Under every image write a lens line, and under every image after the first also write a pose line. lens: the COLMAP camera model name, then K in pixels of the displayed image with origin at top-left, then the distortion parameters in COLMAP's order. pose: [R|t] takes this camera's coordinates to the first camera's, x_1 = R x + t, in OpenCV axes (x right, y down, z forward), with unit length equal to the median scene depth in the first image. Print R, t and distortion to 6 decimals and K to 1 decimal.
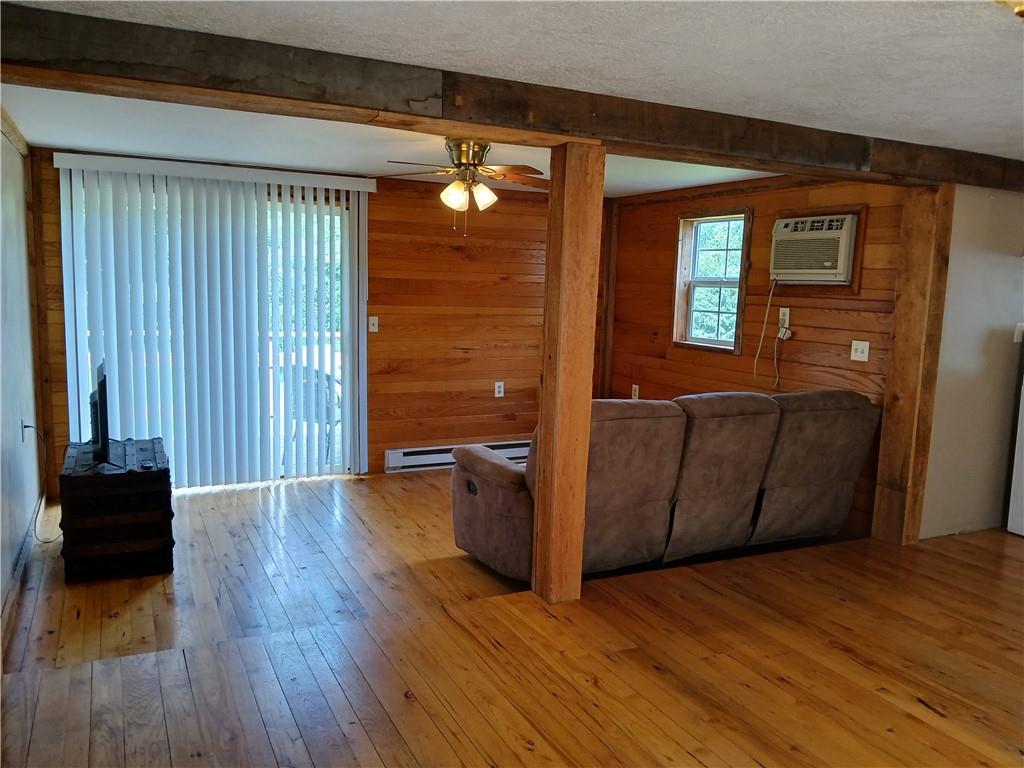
lens RADIAL K [[792.8, 0, 506.4], [0, 792.8, 384.5], [0, 0, 1]] dist [0.109121, -0.219580]
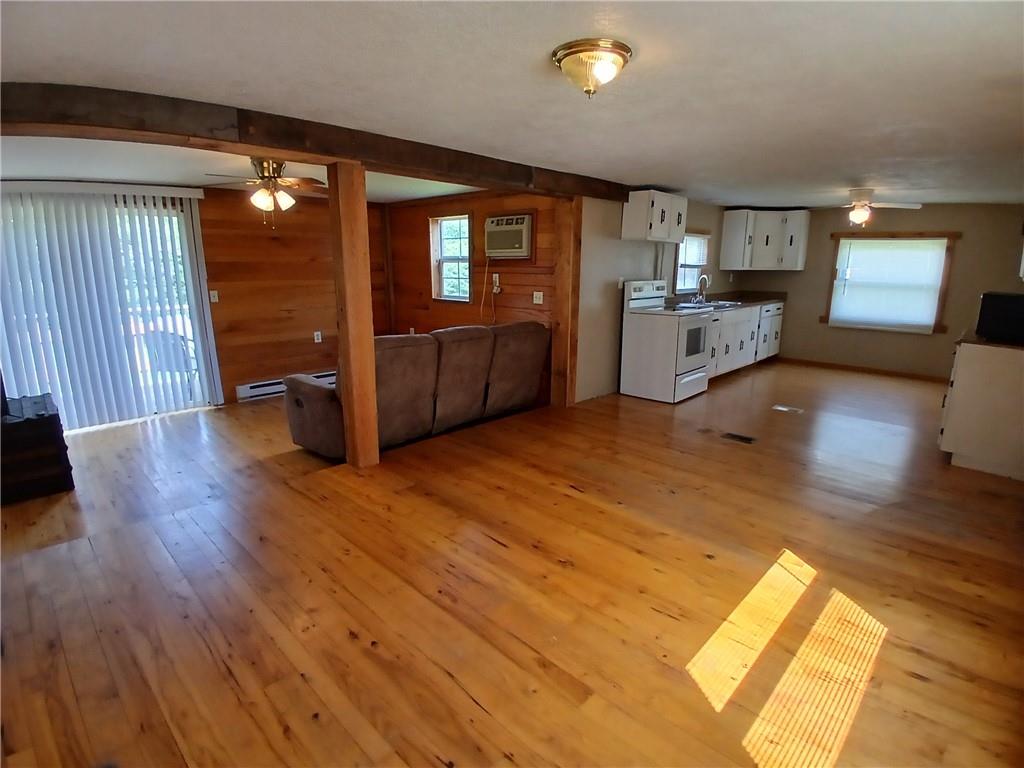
lens RADIAL K [[512.9, 0, 517.9], [0, 512.9, 389.4], [0, 0, 1]] dist [0.006399, -0.046566]
pose [[0.939234, -0.108321, 0.325738, 0.028629], [0.070745, 0.989618, 0.125102, 0.013058], [-0.335908, -0.094456, 0.937147, -0.025524]]
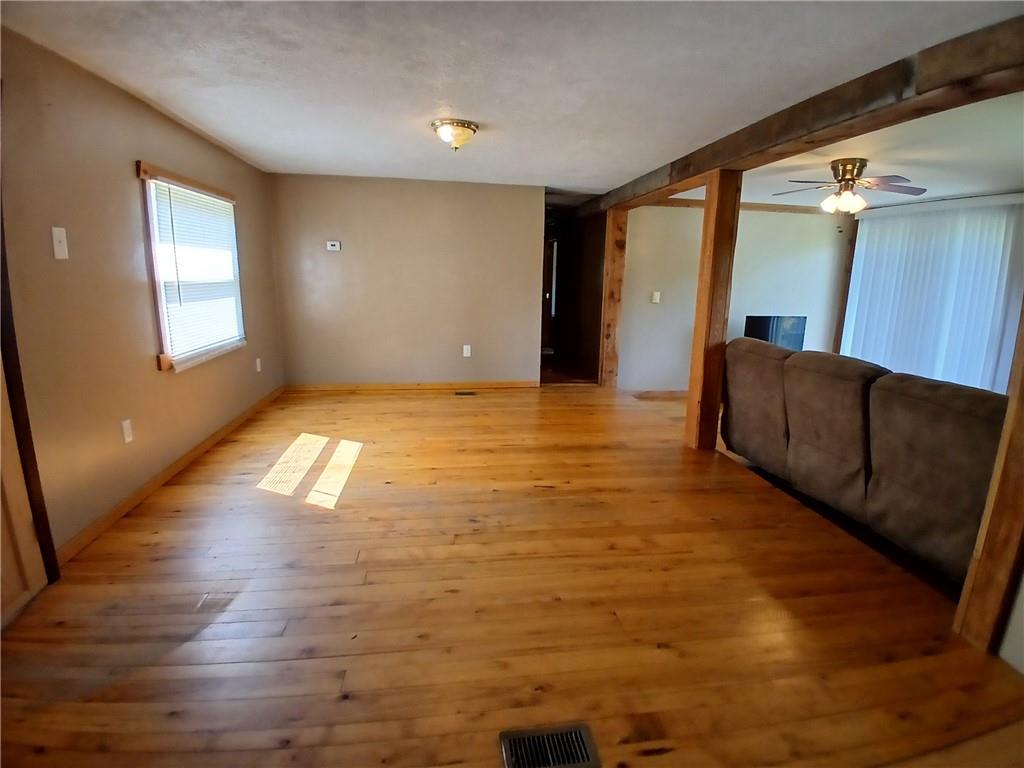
lens RADIAL K [[512.9, 0, 517.9], [0, 512.9, 389.4], [0, 0, 1]] dist [0.006399, -0.046566]
pose [[-0.303069, 0.165445, -0.938497, 1.022022], [-0.160154, 0.961965, 0.221301, -0.026276], [0.939415, 0.217373, -0.265045, 0.779777]]
